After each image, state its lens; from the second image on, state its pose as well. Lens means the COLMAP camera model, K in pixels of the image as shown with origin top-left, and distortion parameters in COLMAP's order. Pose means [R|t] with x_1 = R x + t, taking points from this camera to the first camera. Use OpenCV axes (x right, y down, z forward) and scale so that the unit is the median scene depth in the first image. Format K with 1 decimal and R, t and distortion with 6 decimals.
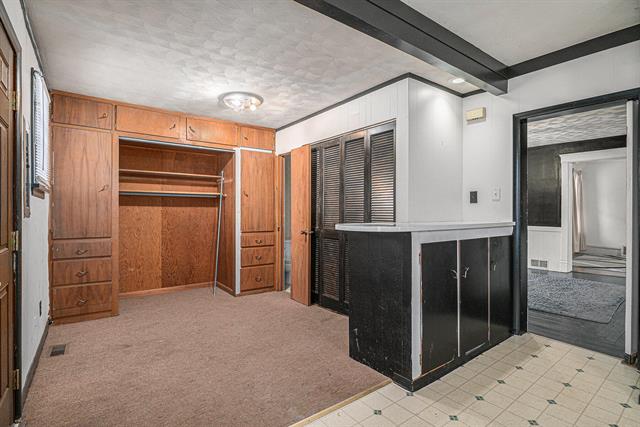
lens RADIAL K [[319.0, 0, 319.9], [0, 319.0, 210.3], [0, 0, 1]] dist [-0.034980, -0.000016]
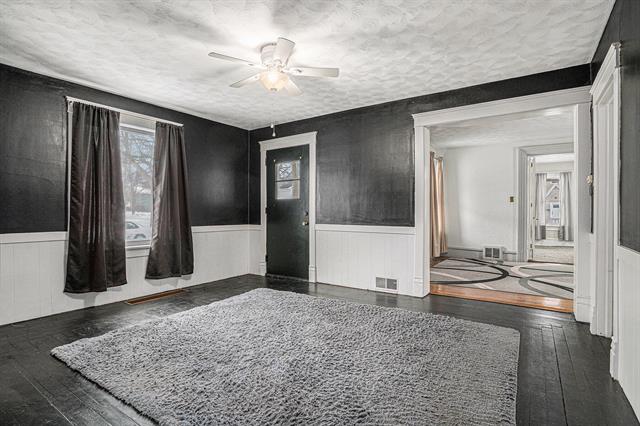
lens RADIAL K [[319.0, 0, 318.7], [0, 319.0, 211.7], [0, 0, 1]] dist [-0.034980, -0.000016]
pose [[0.947590, -0.003561, 0.319468, 0.271171], [0.001492, 0.999976, 0.006721, 0.012742], [-0.319484, -0.005893, 0.947573, 0.319117]]
